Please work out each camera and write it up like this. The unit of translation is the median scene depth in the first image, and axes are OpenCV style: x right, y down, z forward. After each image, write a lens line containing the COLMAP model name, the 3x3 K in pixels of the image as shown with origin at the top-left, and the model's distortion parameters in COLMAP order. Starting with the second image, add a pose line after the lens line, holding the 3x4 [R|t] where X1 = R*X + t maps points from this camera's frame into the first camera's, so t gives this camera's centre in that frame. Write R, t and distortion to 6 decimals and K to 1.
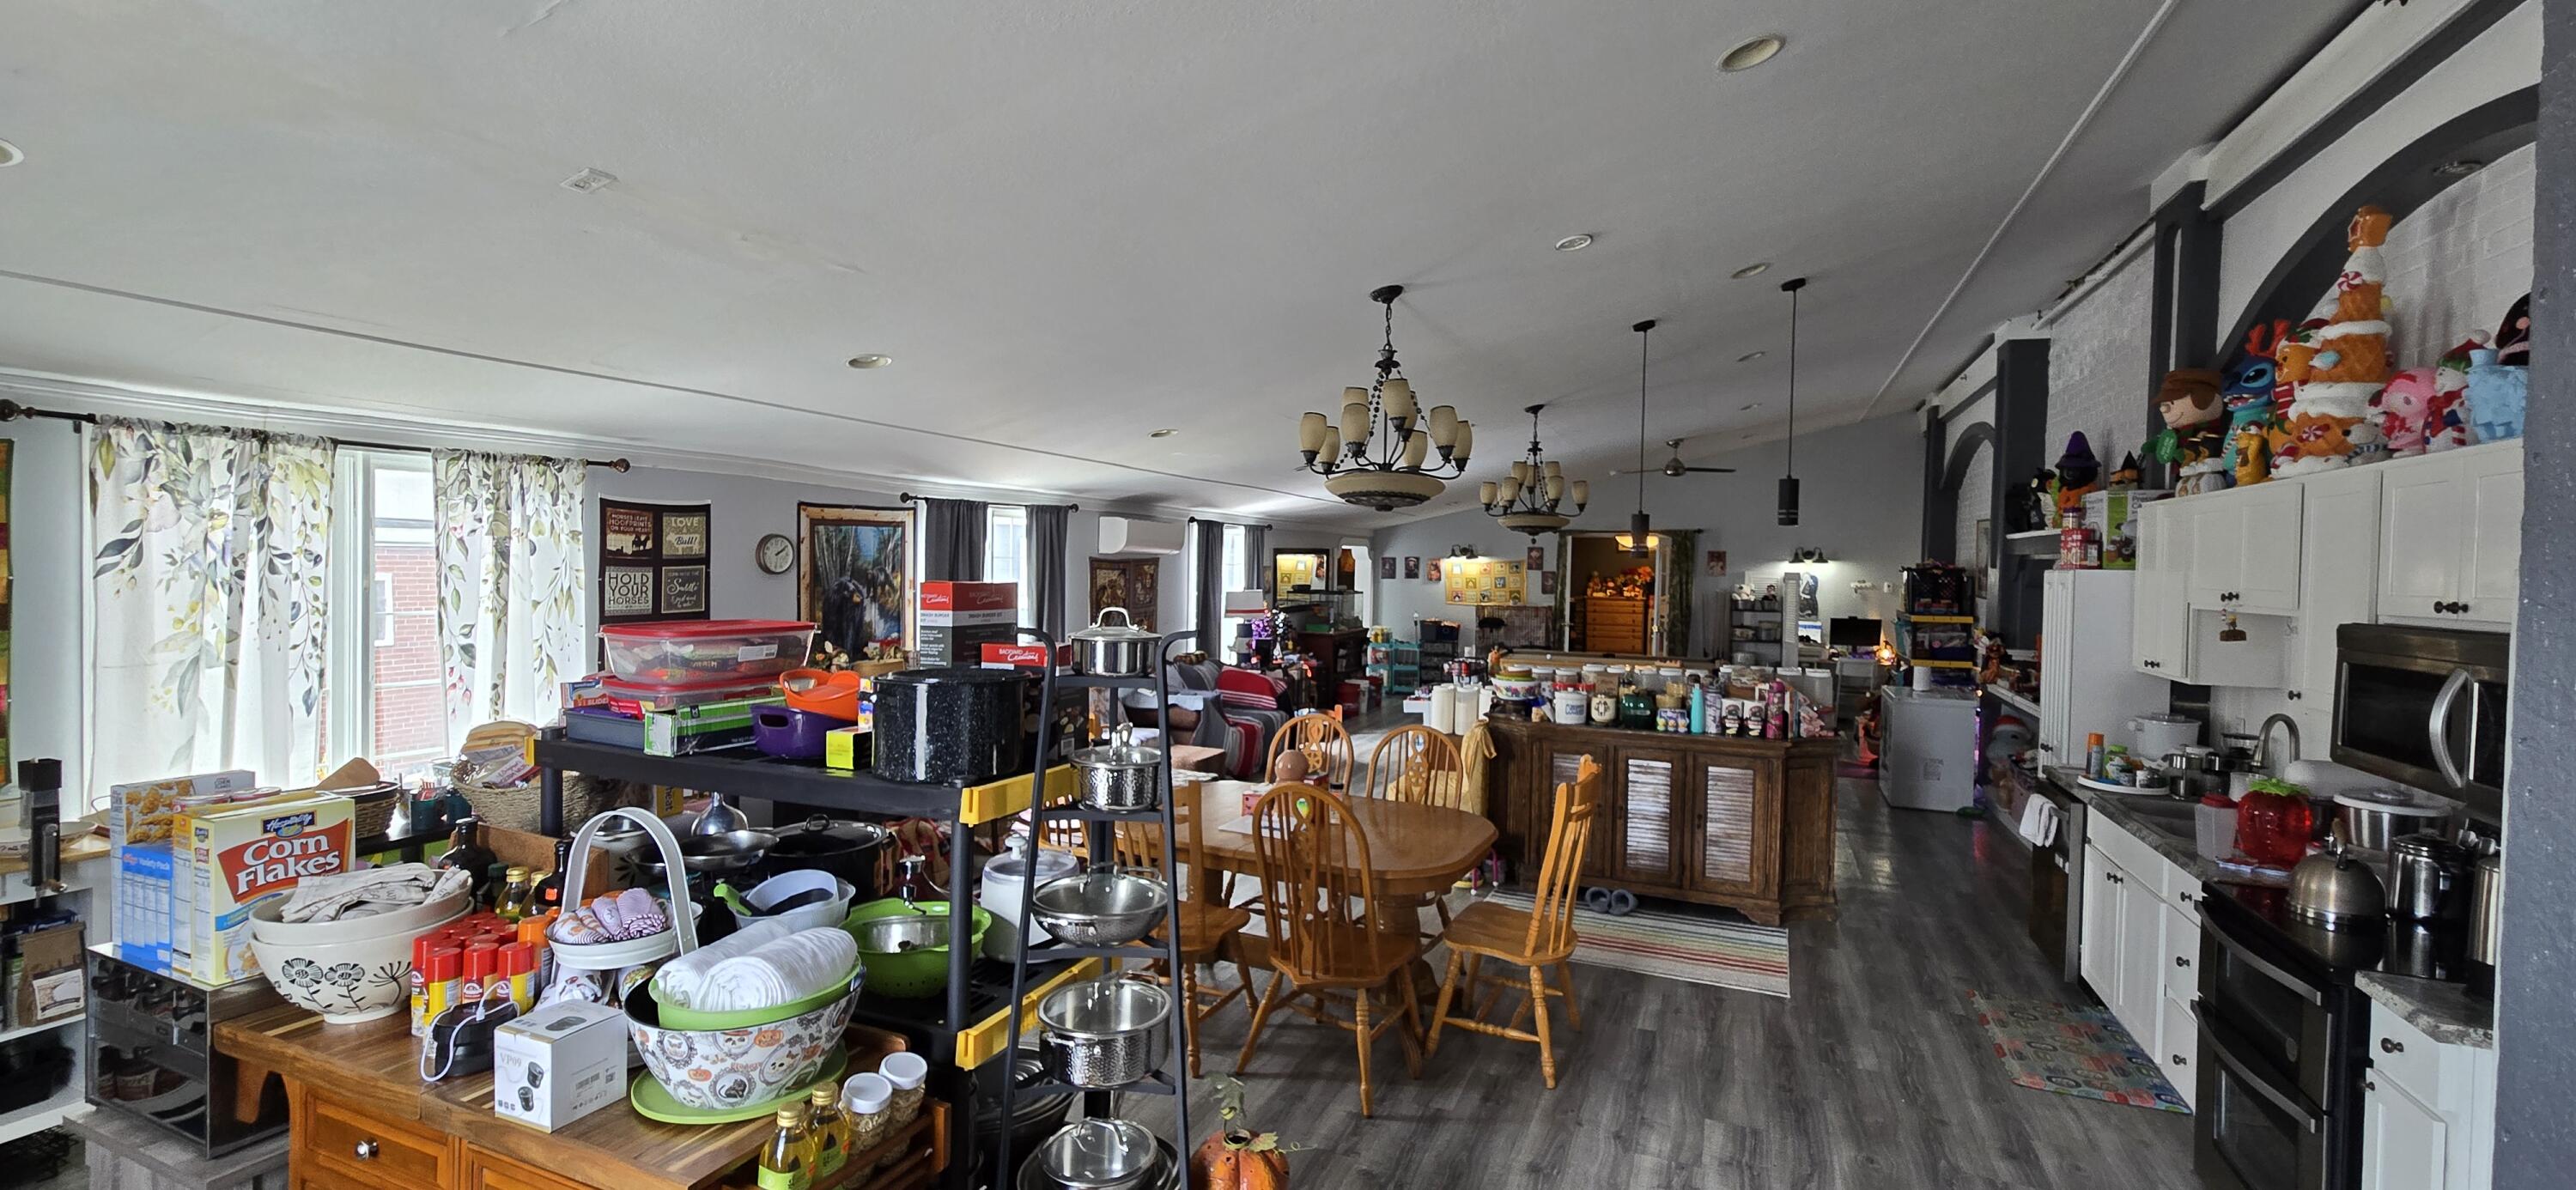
lens RADIAL K [[1088.4, 0, 1288.0], [0, 1088.4, 595.0], [0, 0, 1]] dist [-0.000428, -0.000251]
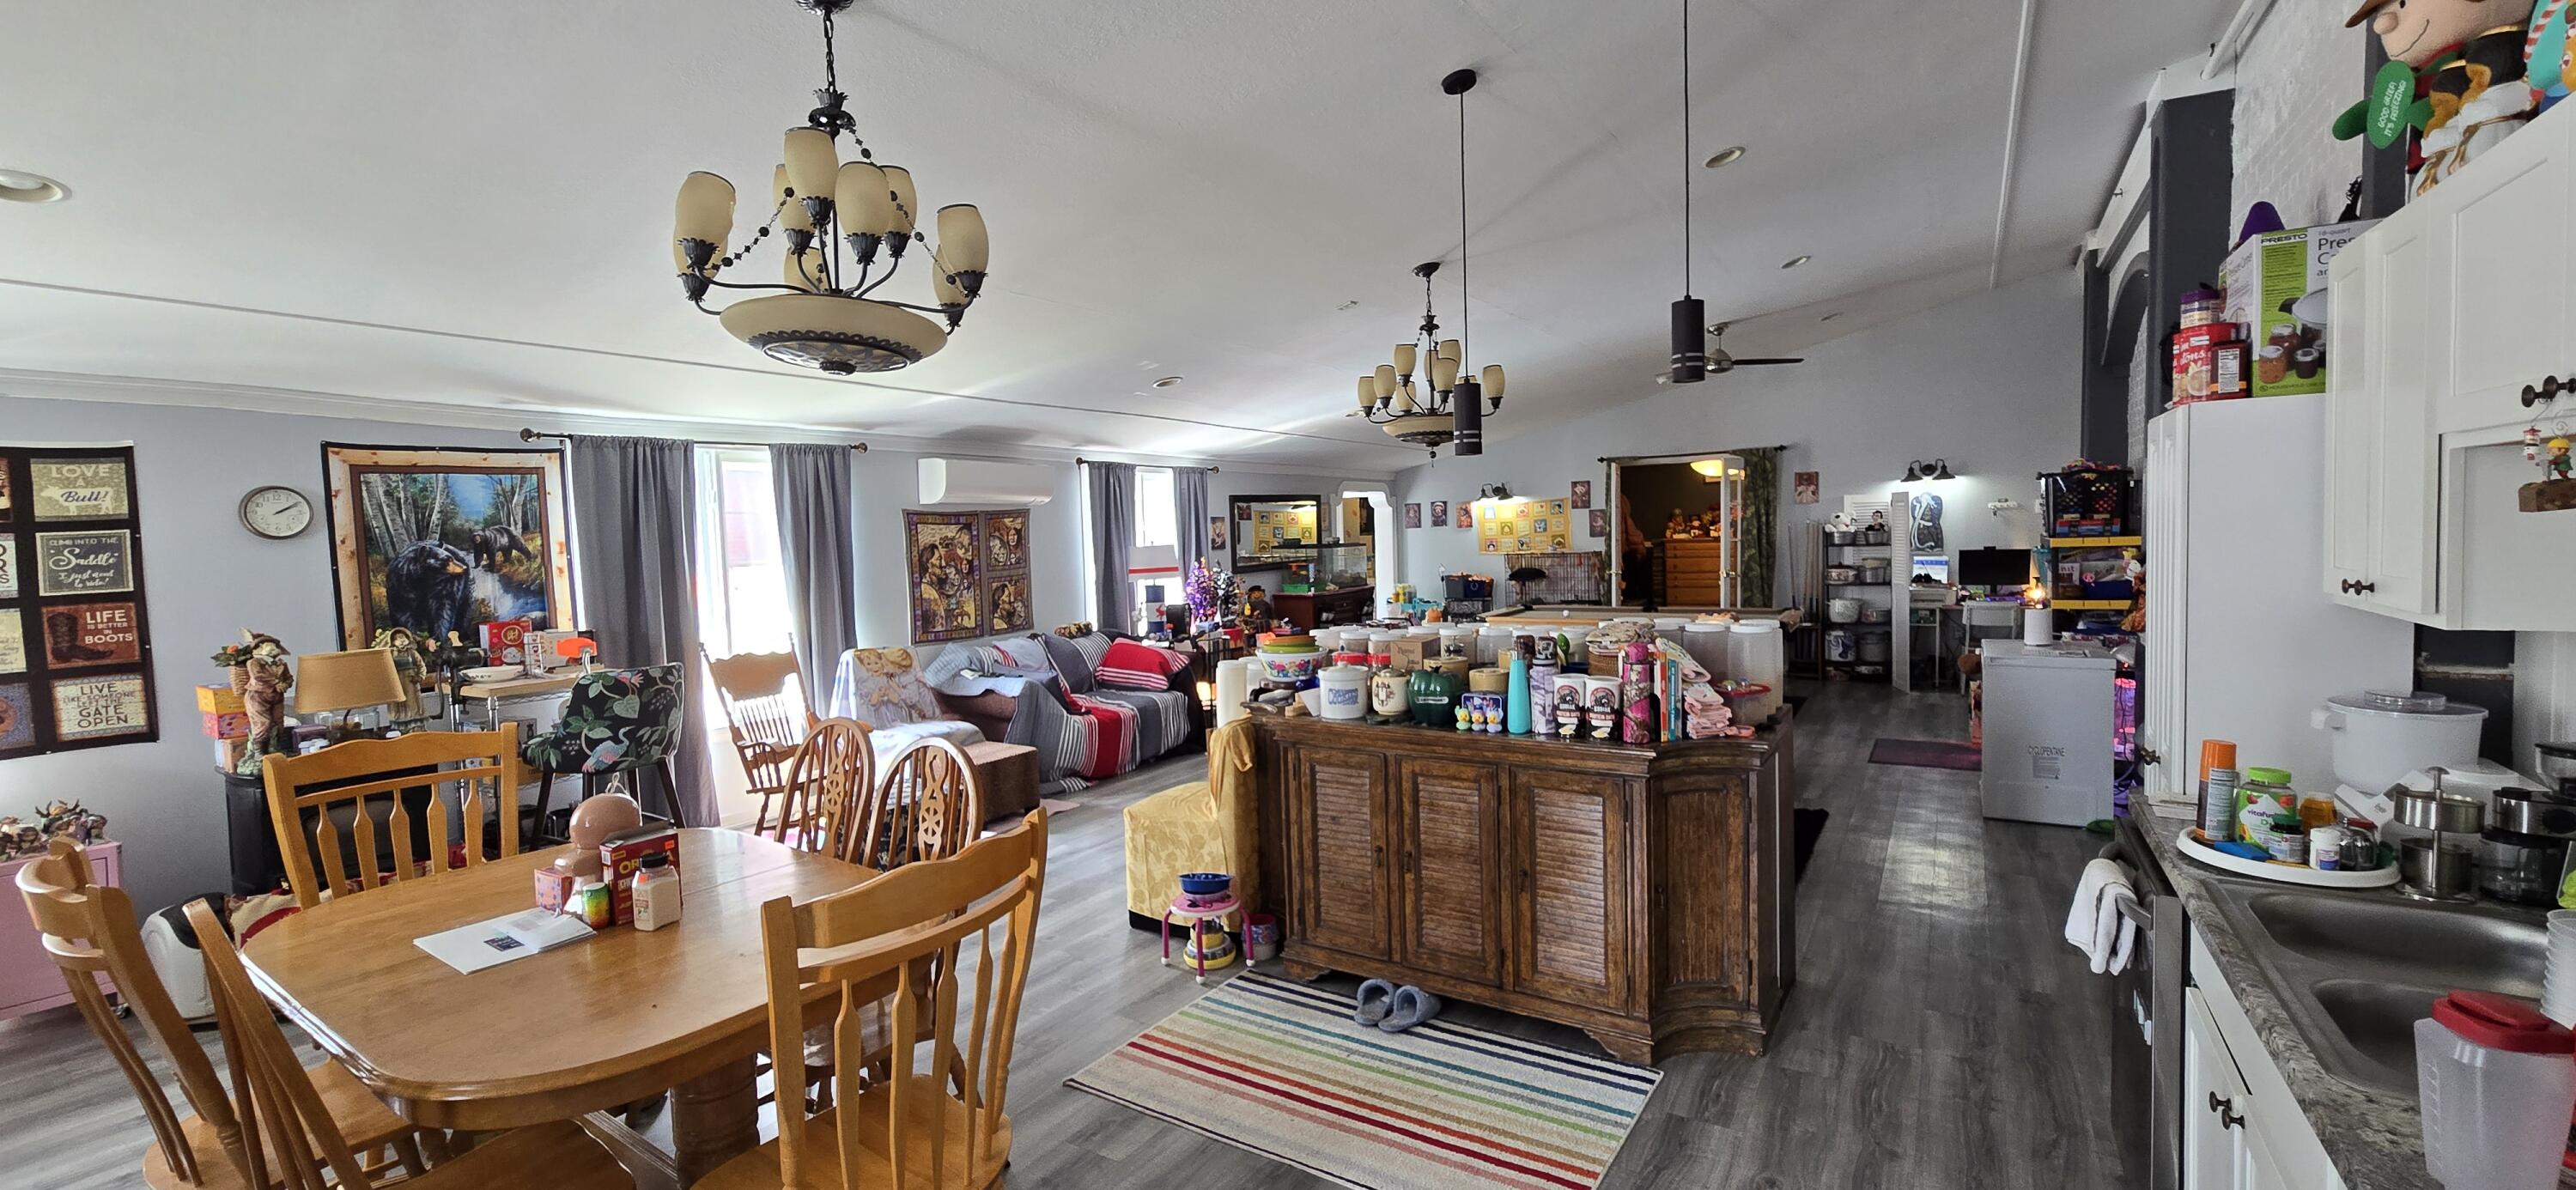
lens RADIAL K [[1071.4, 0, 1288.0], [0, 1071.4, 595.0], [0, 0, 1]] dist [-0.000802, 0.000264]
pose [[0.985507, -0.036322, -0.165700, 0.312351], [0.041235, 0.998803, 0.026311, 0.026542], [0.164546, -0.032762, 0.985825, 0.354611]]
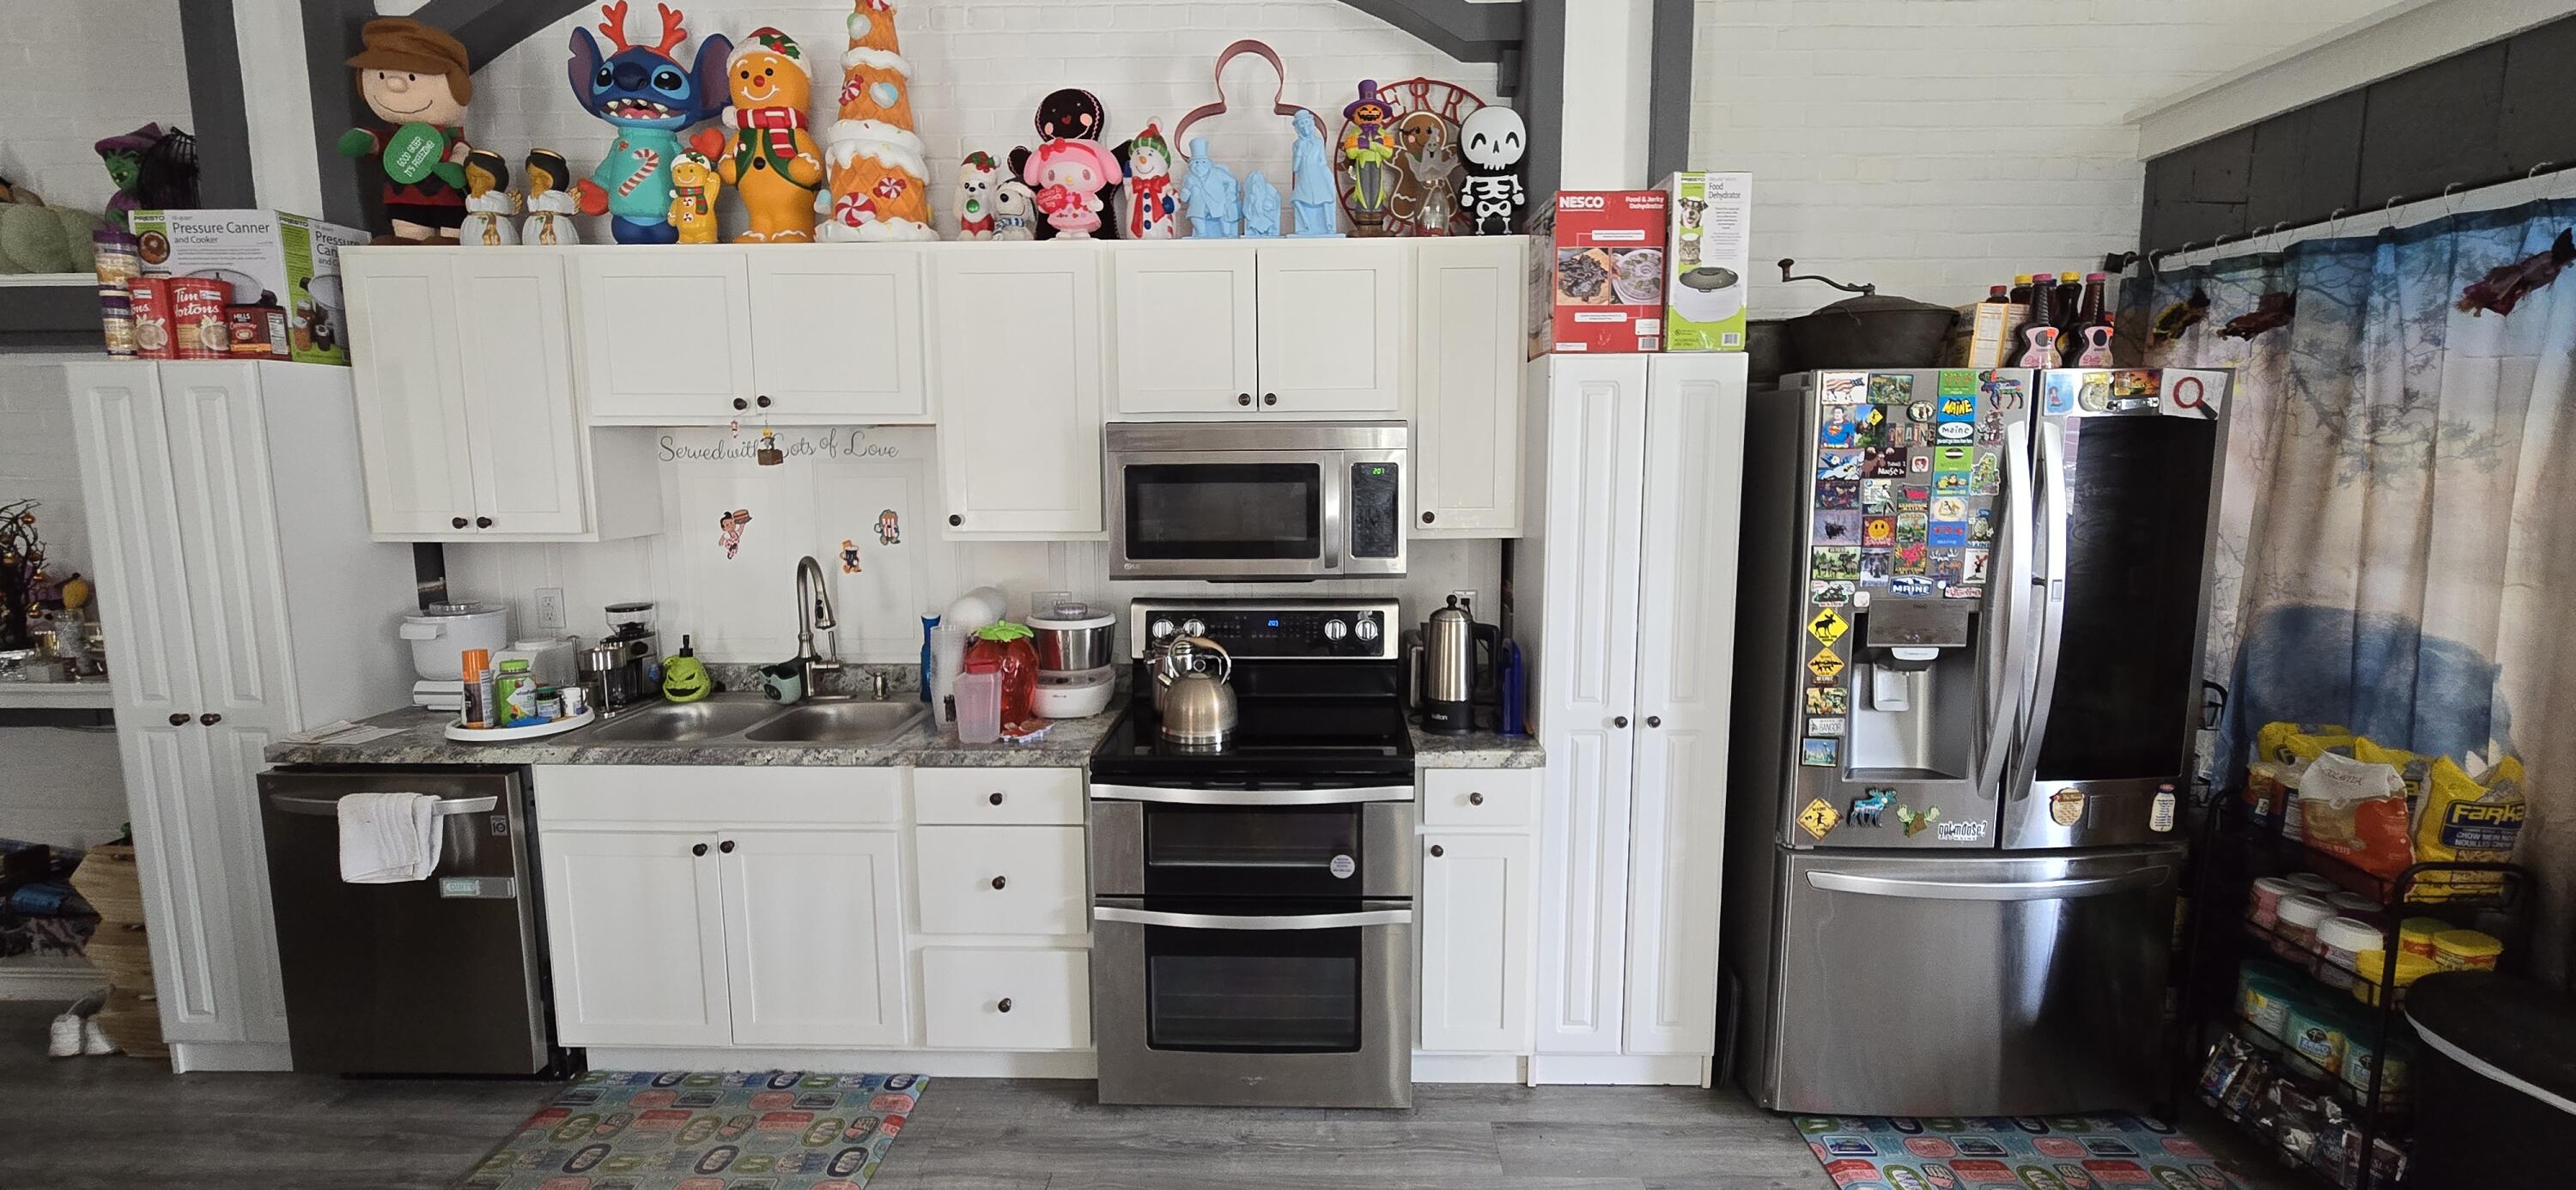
lens RADIAL K [[1071.4, 0, 1288.0], [0, 1071.4, 595.0], [0, 0, 1]] dist [-0.000802, 0.000264]
pose [[-0.365415, -0.131296, 0.921539, 0.050597], [0.025898, 0.988185, 0.151061, 0.017881], [-0.930484, 0.079066, -0.357697, 0.580432]]
